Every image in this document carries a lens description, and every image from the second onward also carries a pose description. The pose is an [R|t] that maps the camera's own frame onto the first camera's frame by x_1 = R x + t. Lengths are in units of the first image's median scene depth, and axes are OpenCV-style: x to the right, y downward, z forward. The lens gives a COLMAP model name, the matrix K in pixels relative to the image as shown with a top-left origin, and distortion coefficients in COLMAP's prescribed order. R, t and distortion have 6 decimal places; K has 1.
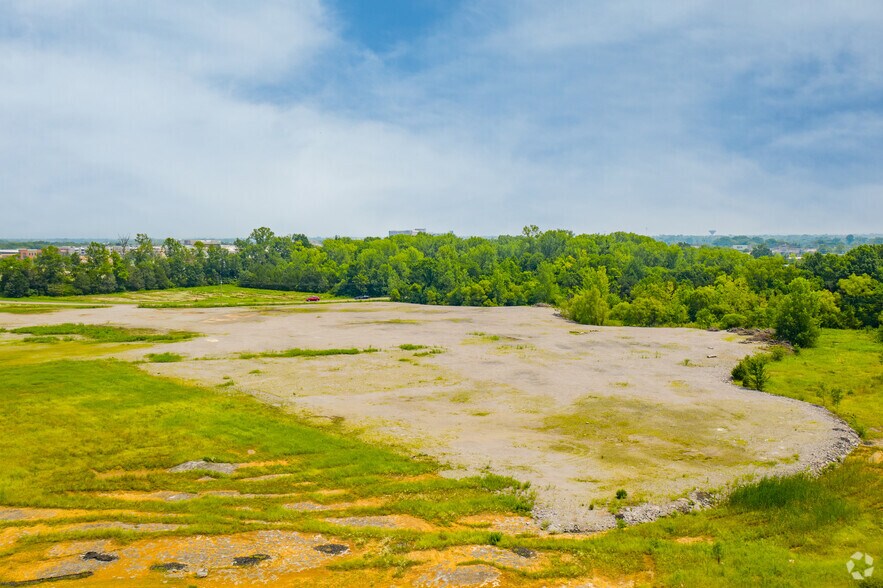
lens RADIAL K [[691.9, 0, 442.8], [0, 691.9, 293.3], [0, 0, 1]] dist [-0.023134, 0.004689]
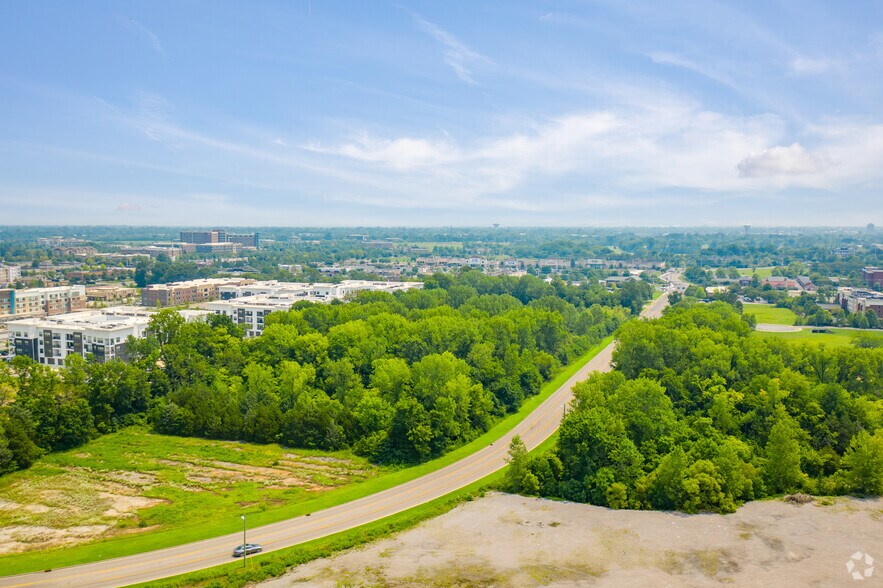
lens RADIAL K [[703.6, 0, 446.4], [0, 703.6, 288.0], [0, 0, 1]] dist [-0.015827, -0.000022]
pose [[0.946899, -0.022867, 0.320716, -0.274703], [0.020251, 0.999729, 0.011492, -0.144233], [-0.320892, -0.004387, 0.947106, 0.401277]]
